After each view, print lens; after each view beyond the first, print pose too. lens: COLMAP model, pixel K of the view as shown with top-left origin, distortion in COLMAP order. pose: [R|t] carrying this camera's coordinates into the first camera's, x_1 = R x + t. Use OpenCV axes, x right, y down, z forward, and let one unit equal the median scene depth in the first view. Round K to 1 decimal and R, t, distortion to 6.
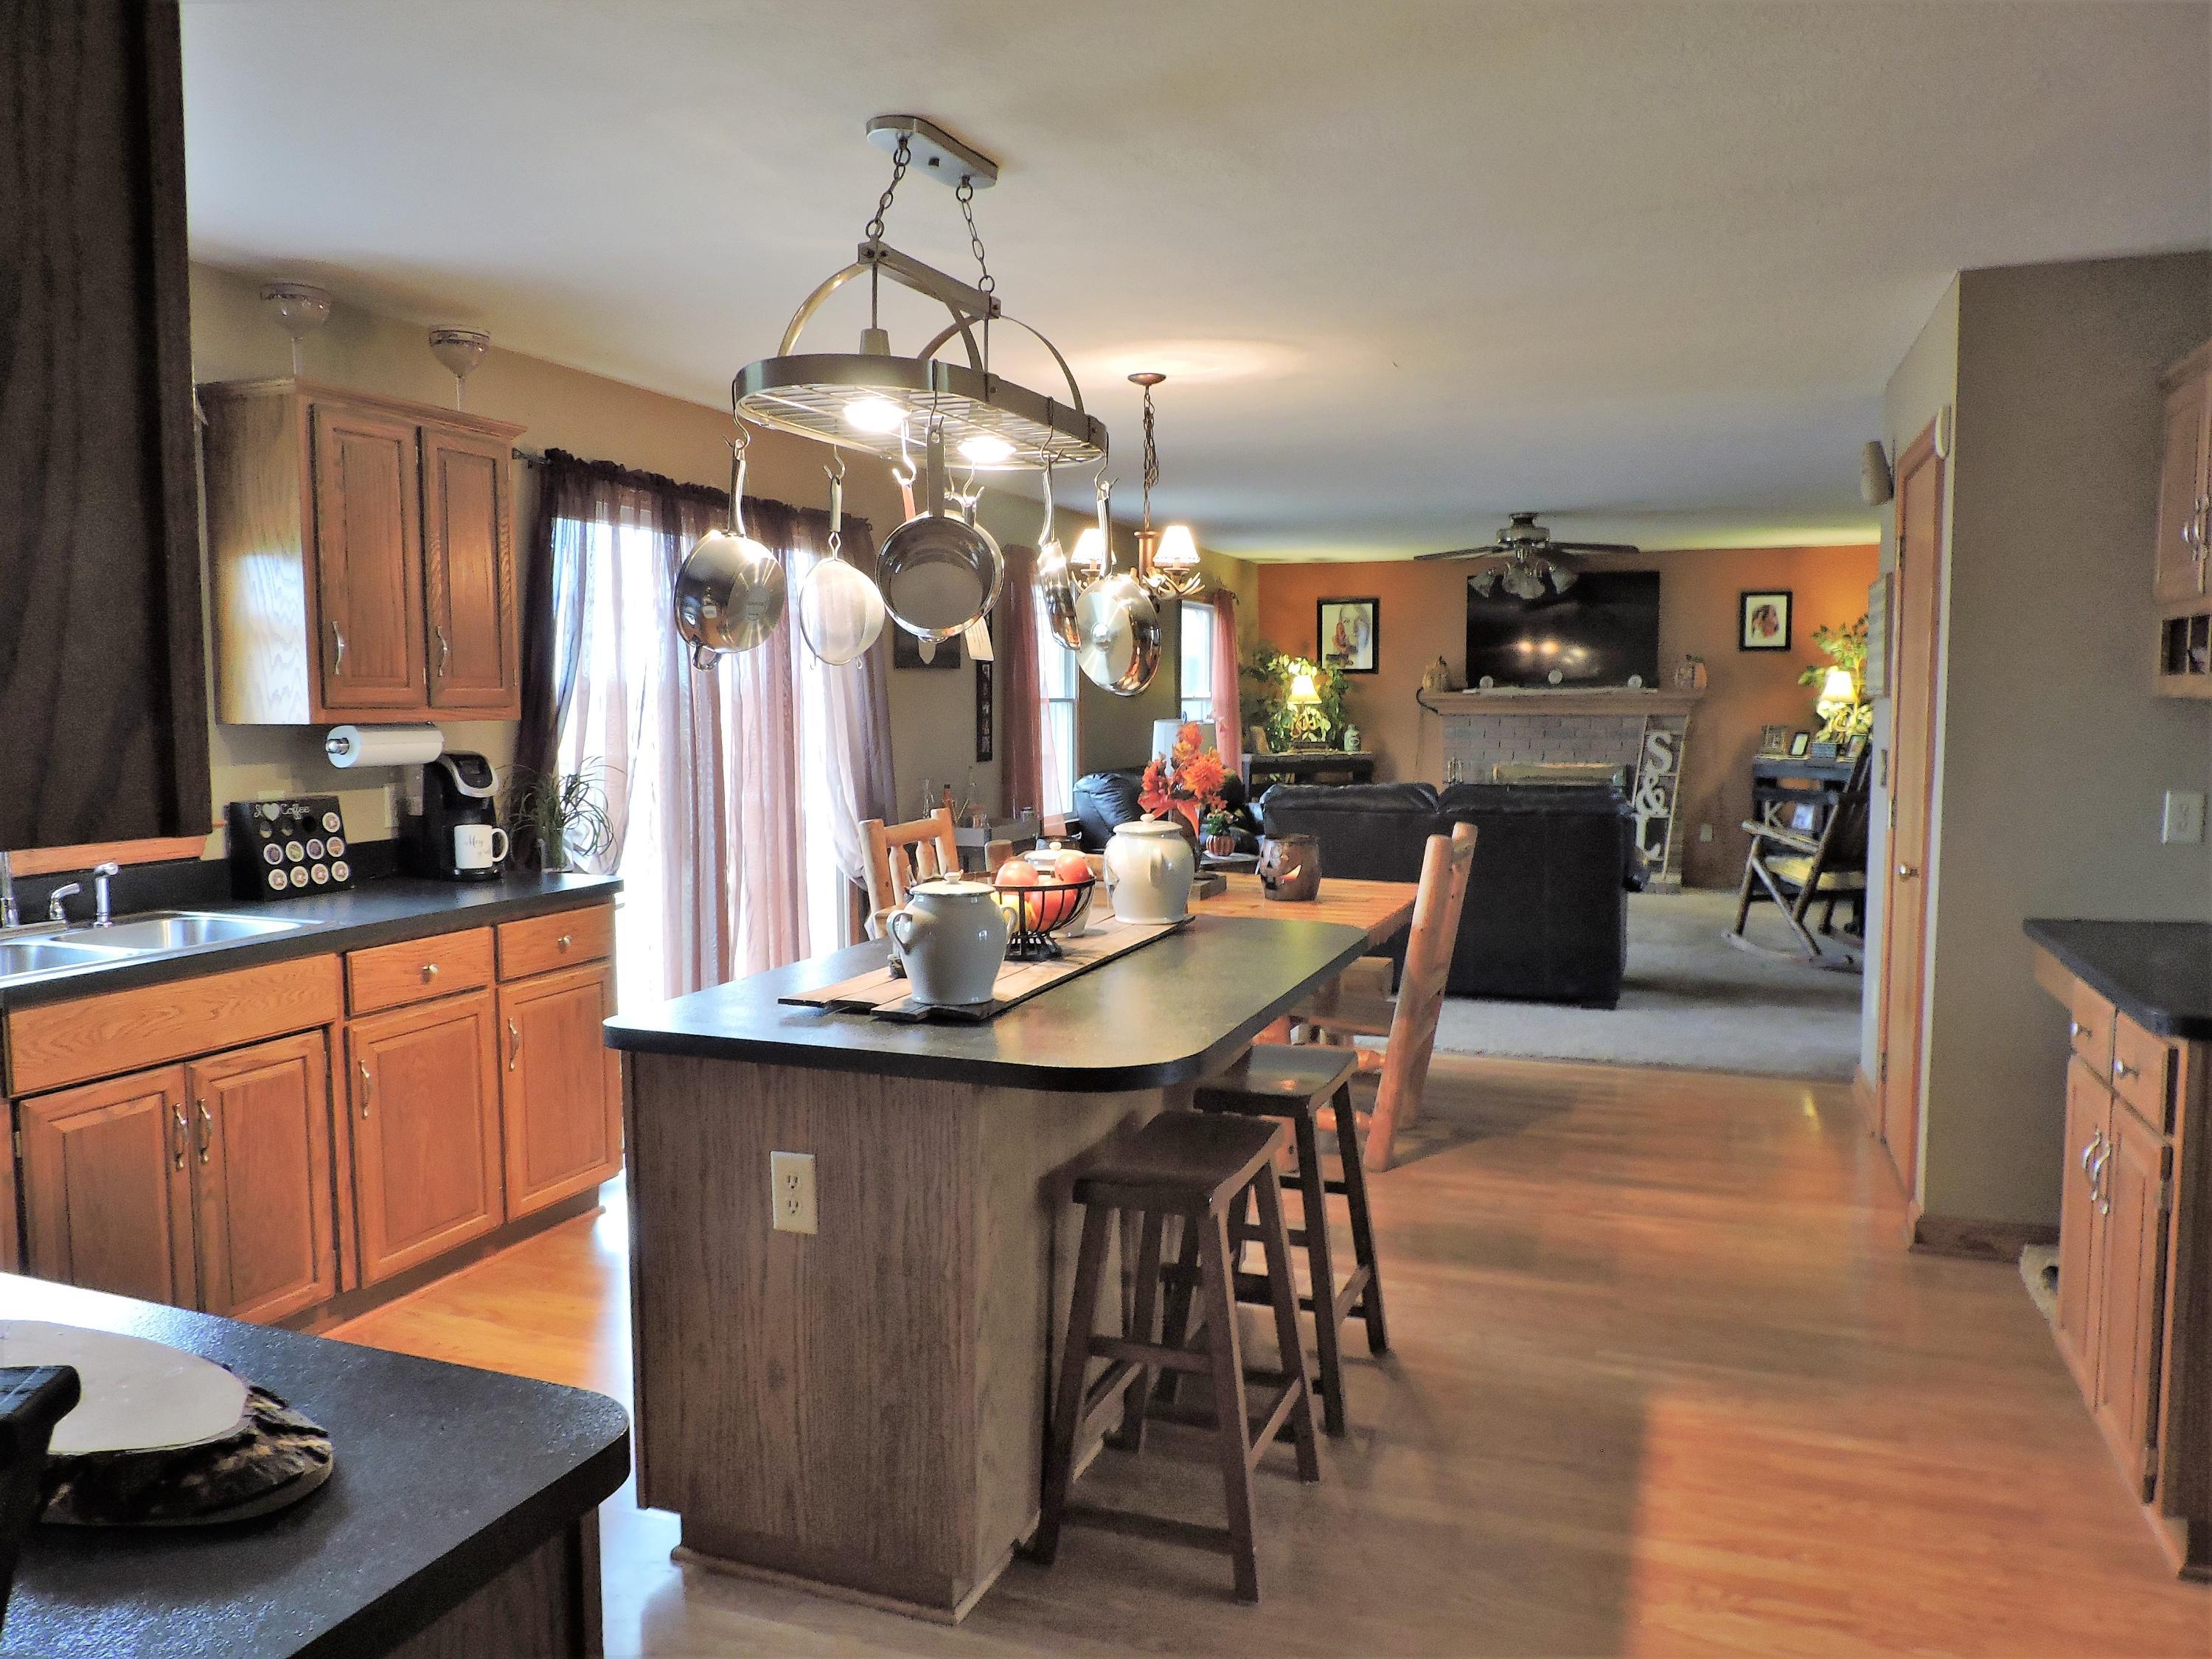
lens RADIAL K [[1577.1, 0, 1109.6], [0, 1577.1, 831.8], [0, 0, 1]] dist [-0.021198, 0.000995]
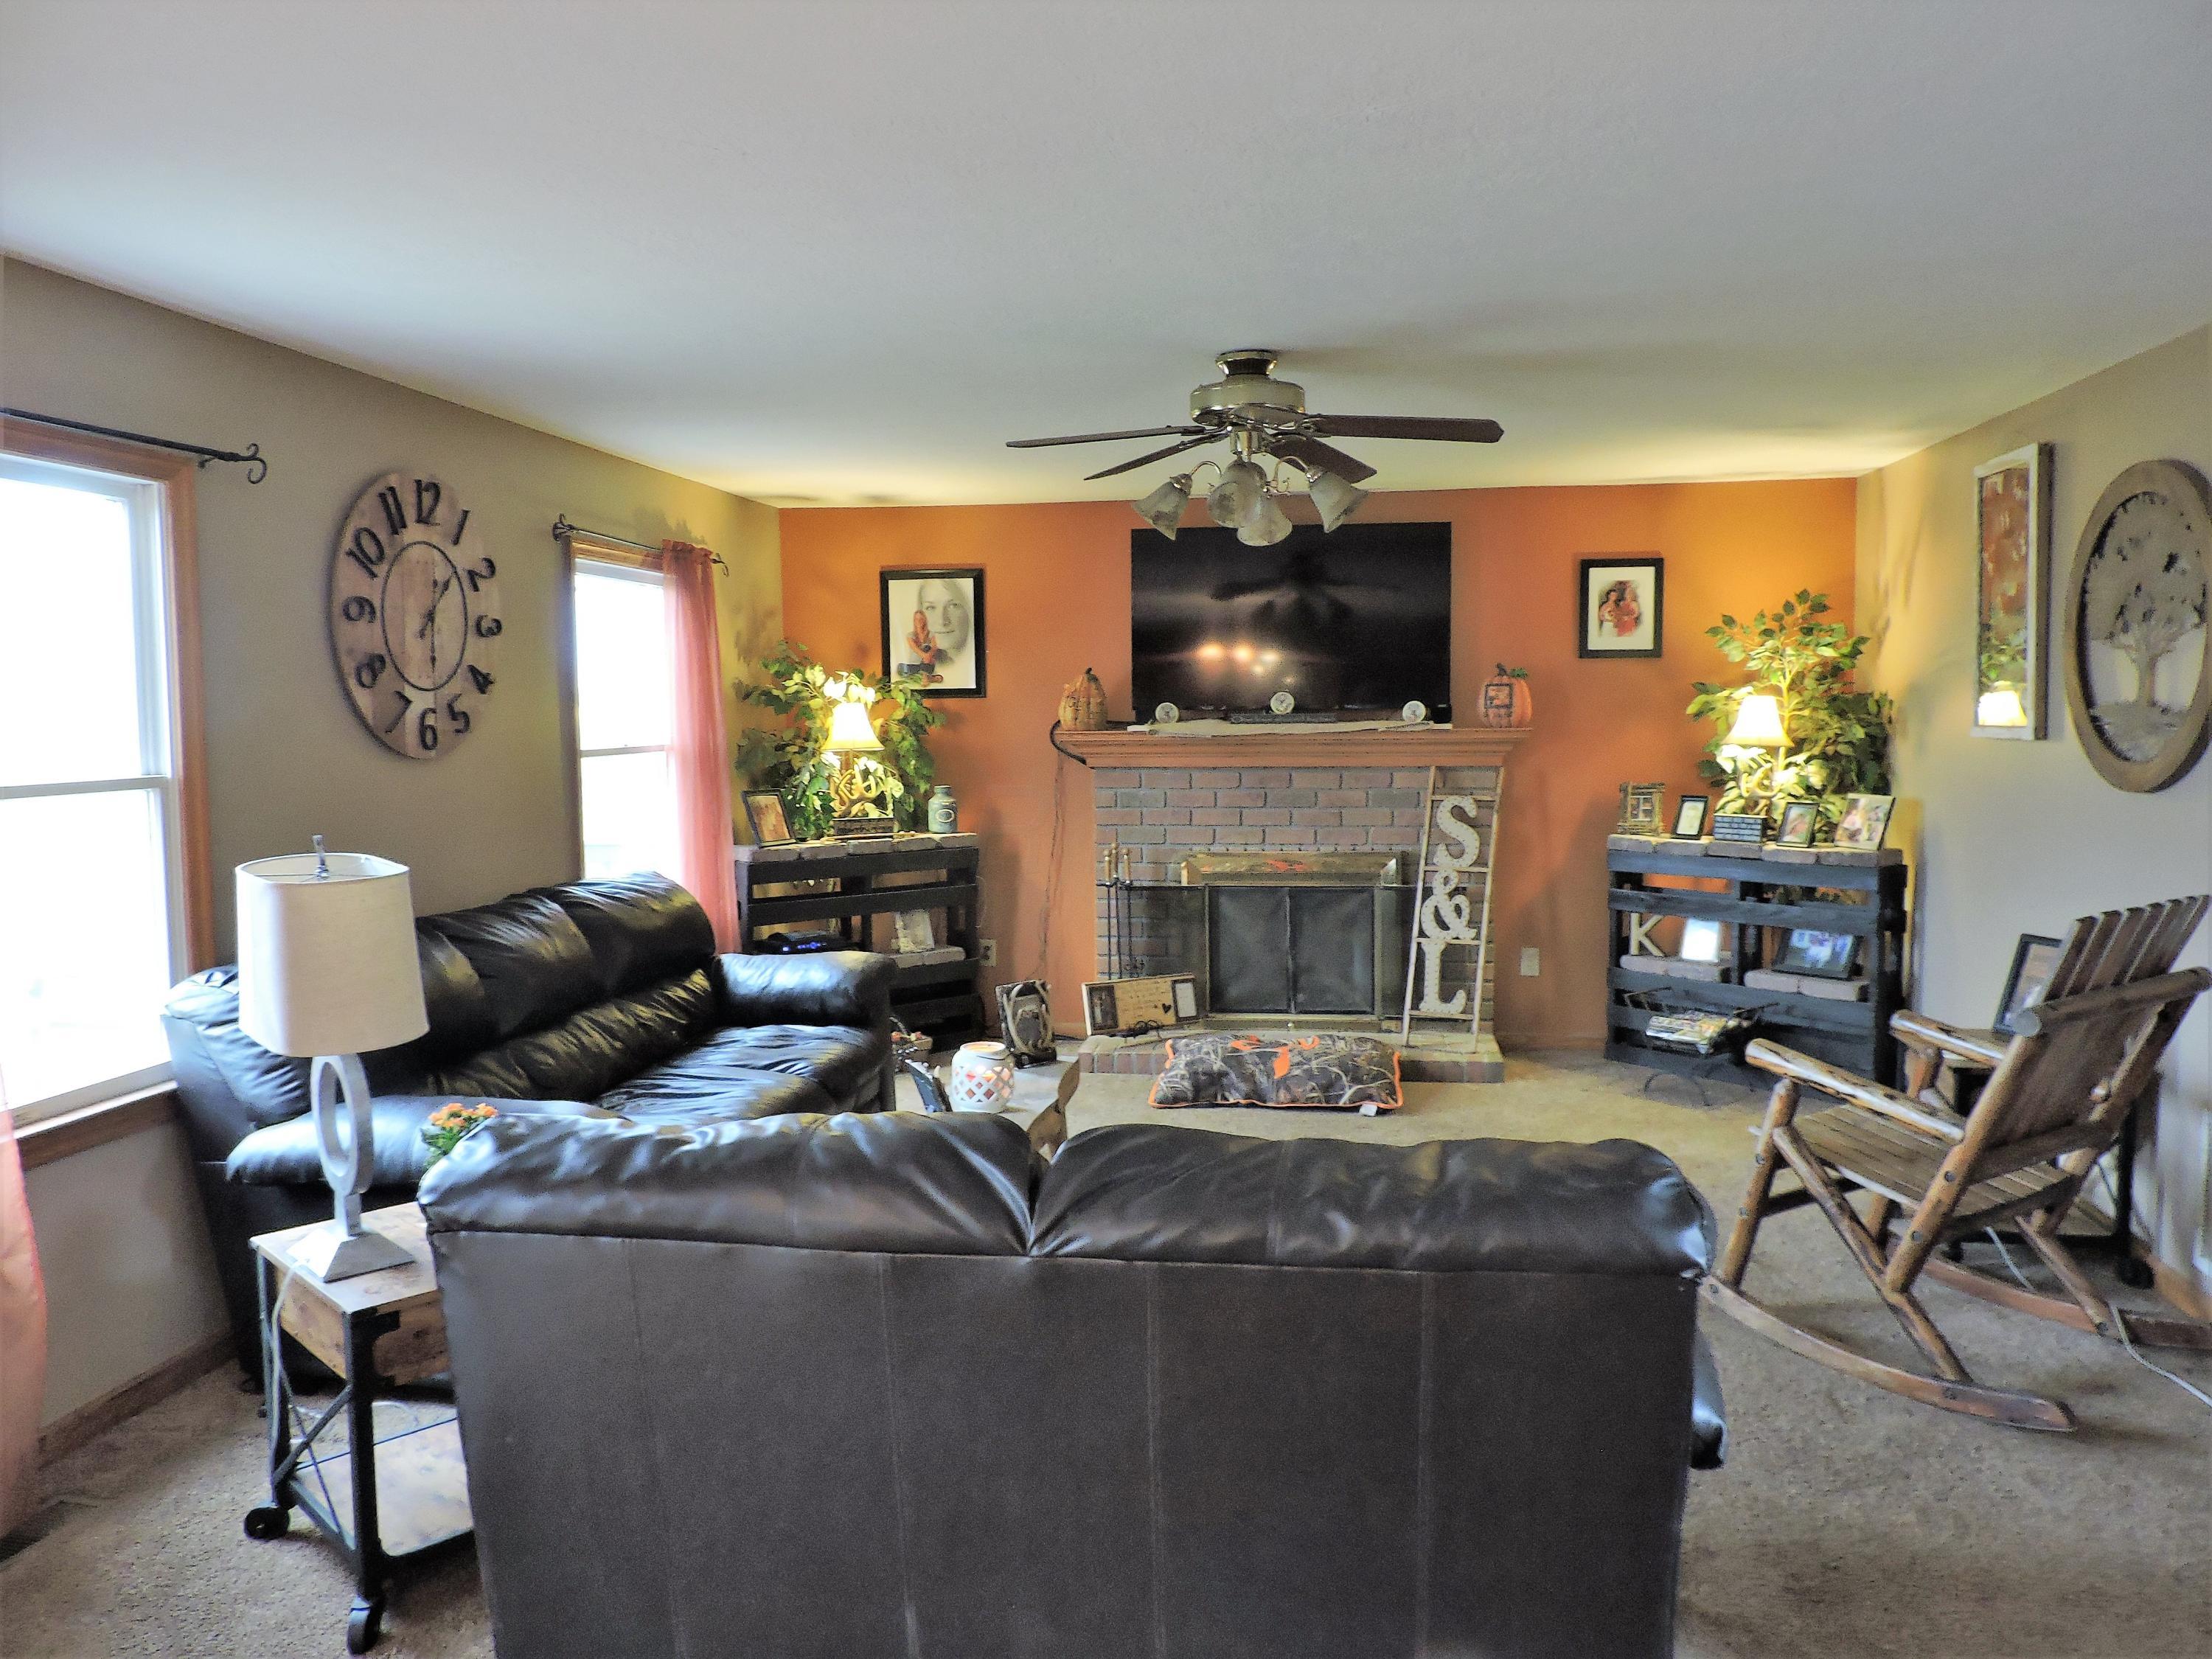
lens RADIAL K [[1577.1, 0, 1109.6], [0, 1577.1, 831.8], [0, 0, 1]] dist [-0.021198, 0.000995]
pose [[0.979027, -0.021516, 0.202589, 0.103279], [0.022613, 0.999739, -0.003098, -0.051355], [-0.202470, 0.007615, 0.979259, 0.449754]]
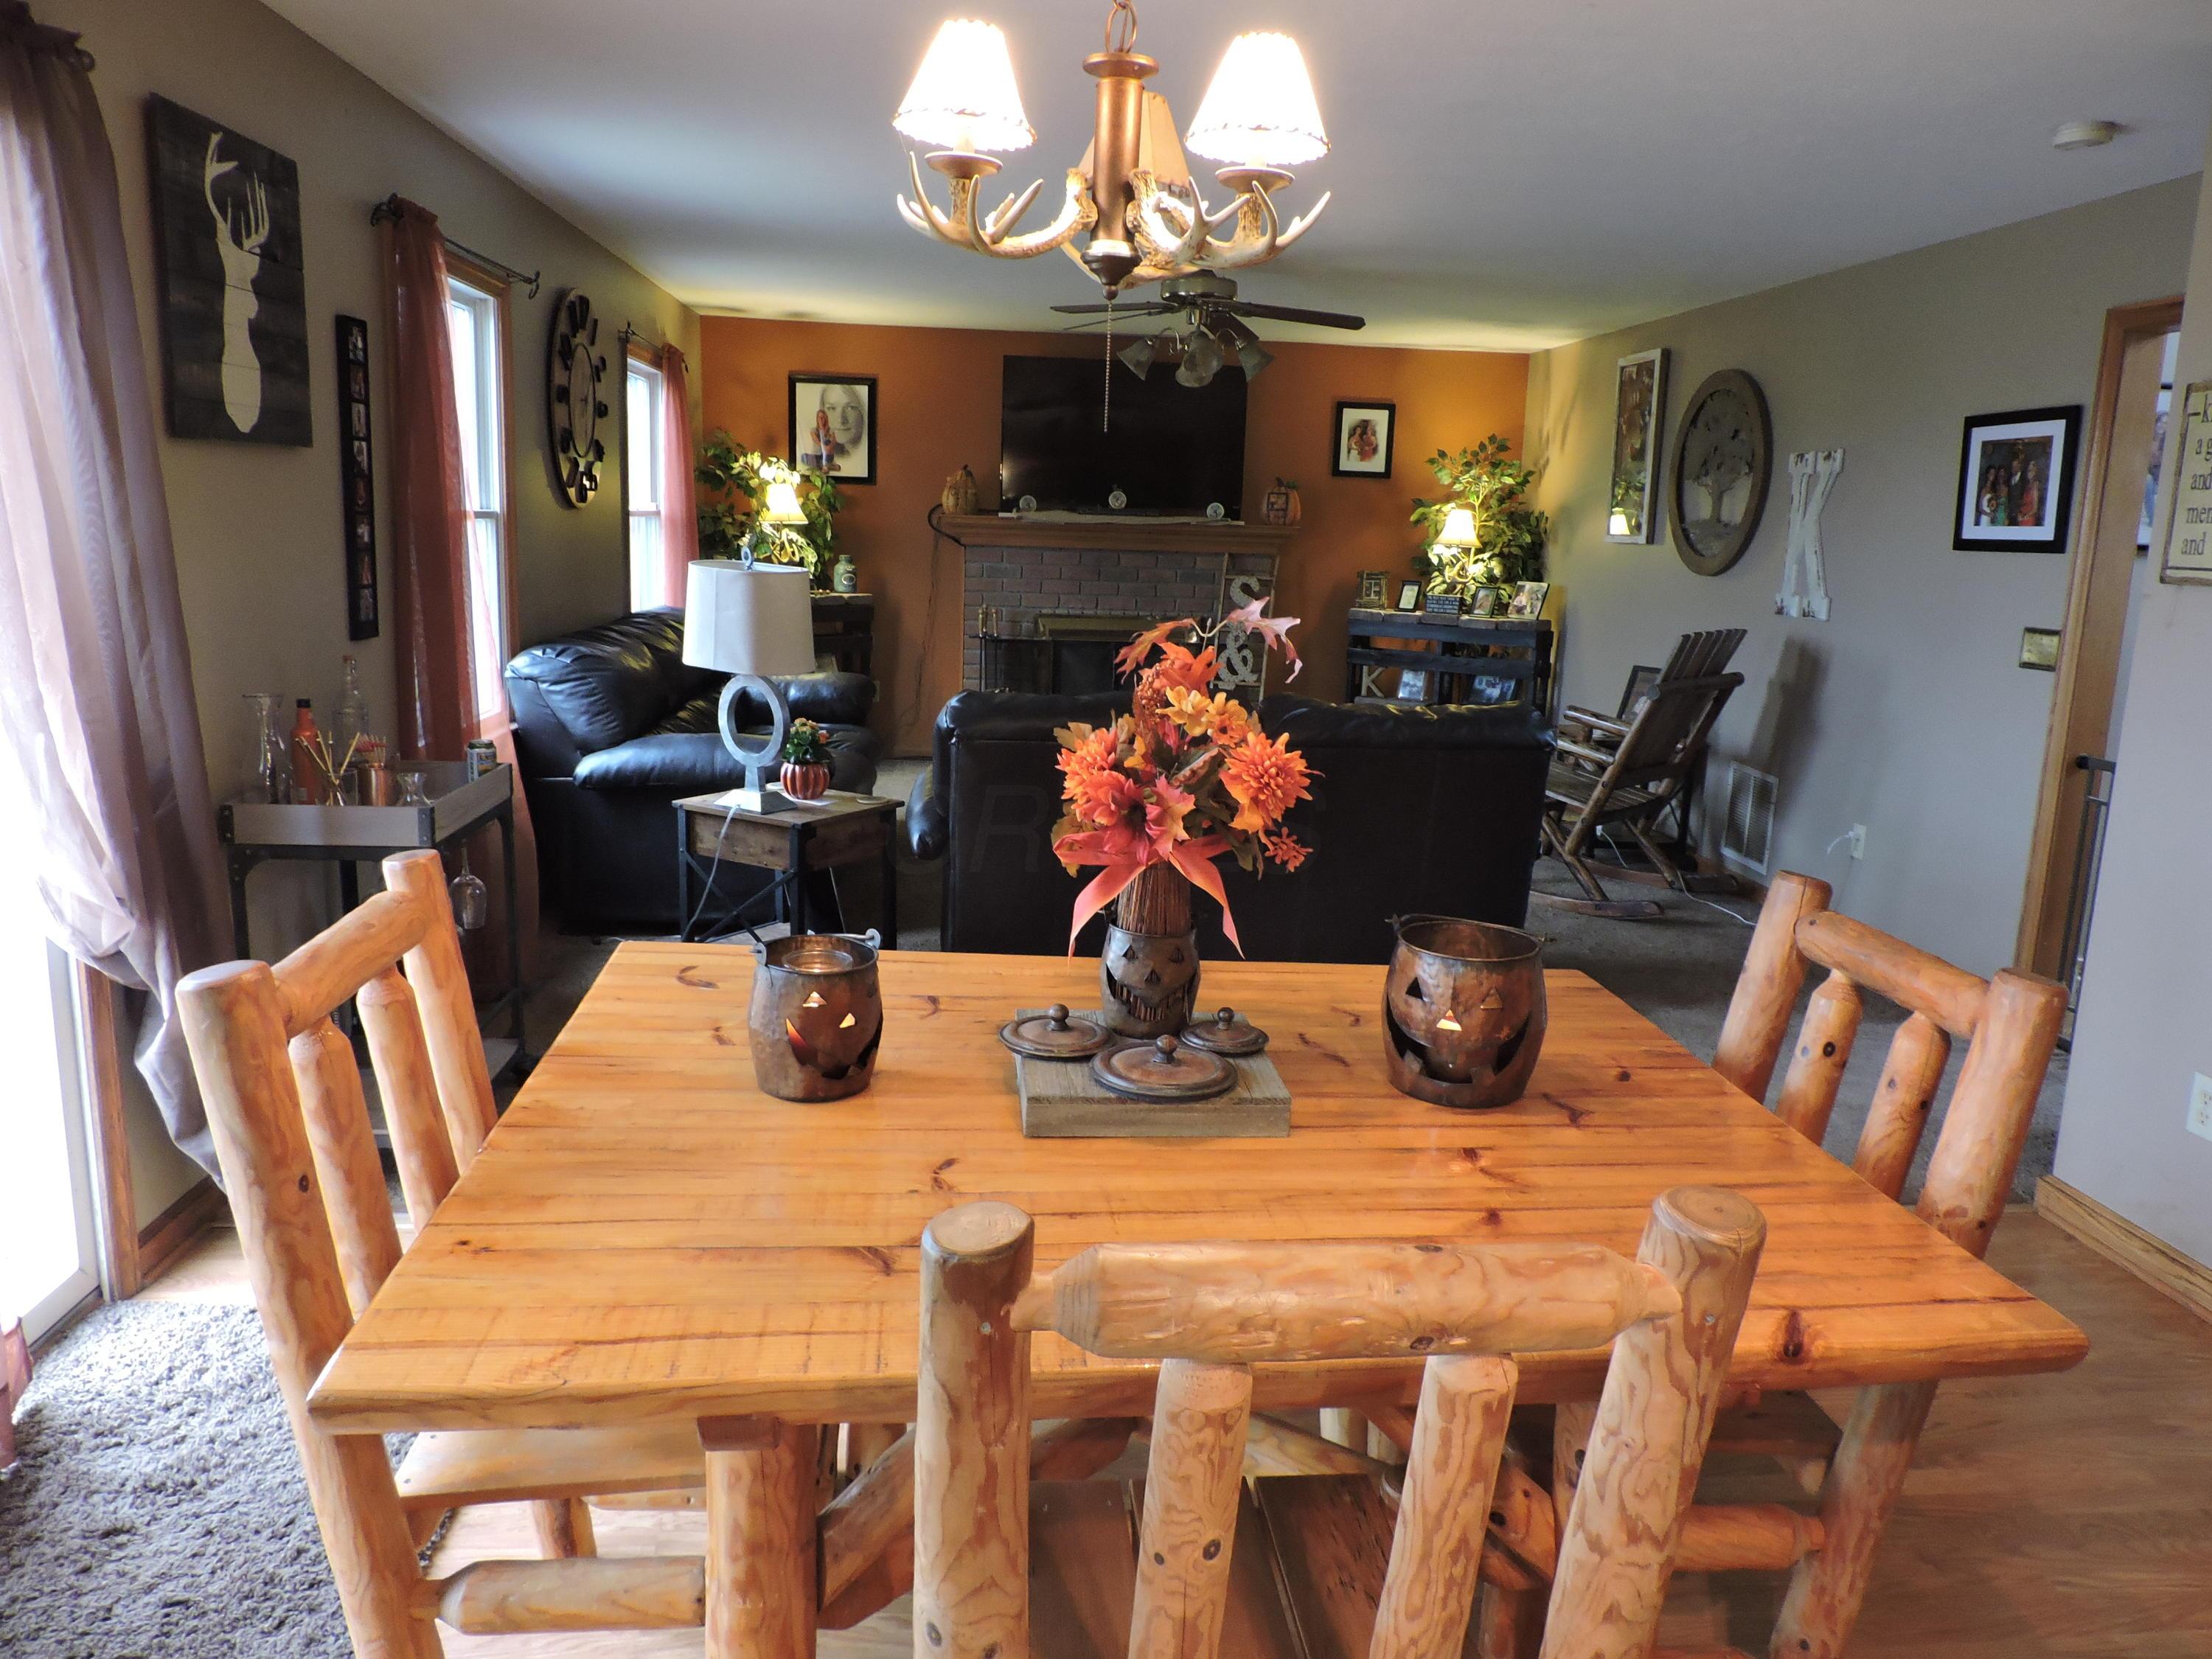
lens RADIAL K [[1573.8, 0, 1109.7], [0, 1573.8, 833.0], [0, 0, 1]] dist [-0.022384, 0.001022]
pose [[0.900487, -0.050950, 0.431889, -0.058052], [-0.001280, 0.992799, 0.119789, -0.030062], [-0.434882, -0.108421, 0.893937, 0.310234]]
